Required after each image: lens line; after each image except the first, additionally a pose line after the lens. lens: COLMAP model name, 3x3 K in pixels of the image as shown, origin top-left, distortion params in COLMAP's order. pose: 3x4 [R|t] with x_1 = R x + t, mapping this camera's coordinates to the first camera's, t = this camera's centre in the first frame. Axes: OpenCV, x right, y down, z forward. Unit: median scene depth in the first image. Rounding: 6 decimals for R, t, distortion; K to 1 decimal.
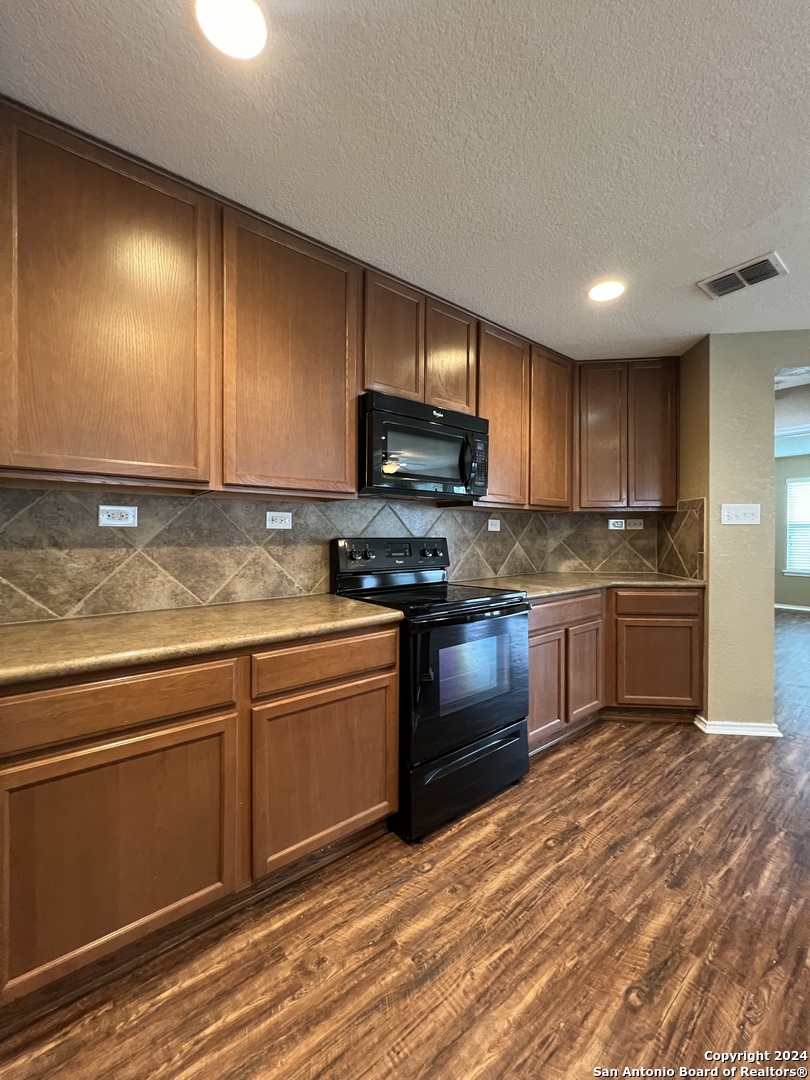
lens RADIAL K [[430.4, 0, 404.6], [0, 430.4, 534.7], [0, 0, 1]] dist [-0.000510, 0.000164]
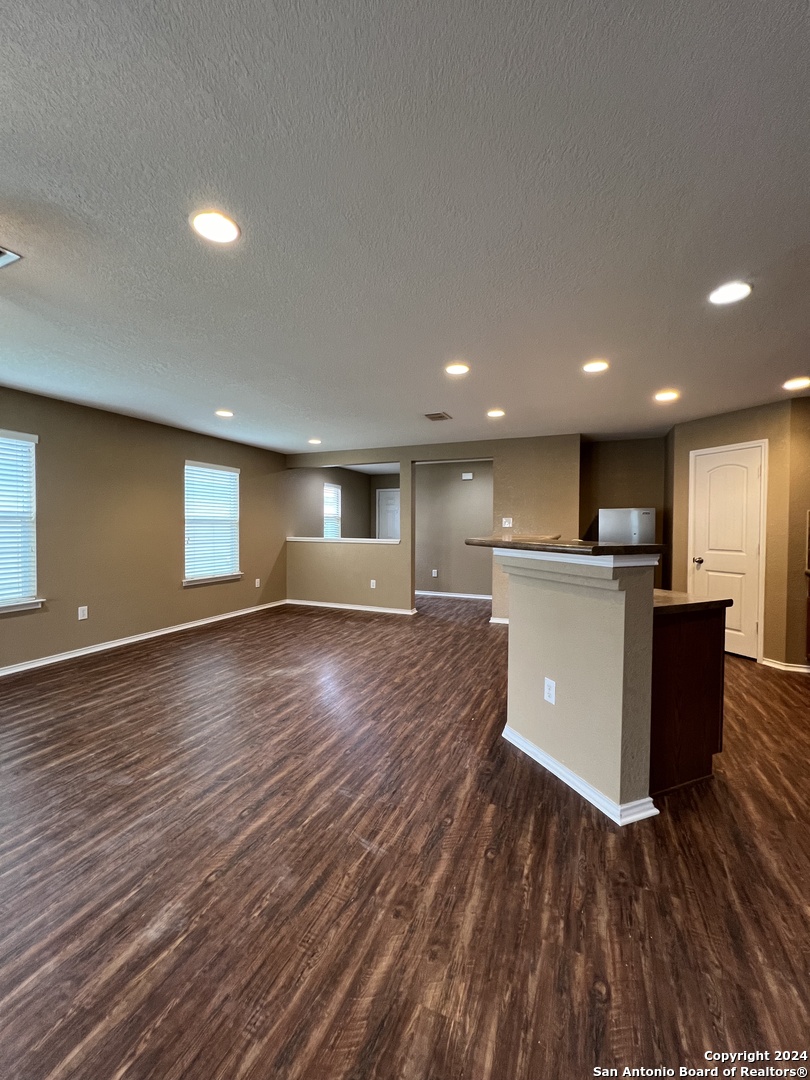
lens RADIAL K [[430.4, 0, 407.5], [0, 430.4, 537.5], [0, 0, 1]] dist [-0.000510, 0.000164]
pose [[-0.876961, 0.013580, -0.480370, 2.109928], [-0.000468, 0.999576, 0.029113, -0.046908], [0.480562, 0.025756, -0.876583, 1.370274]]
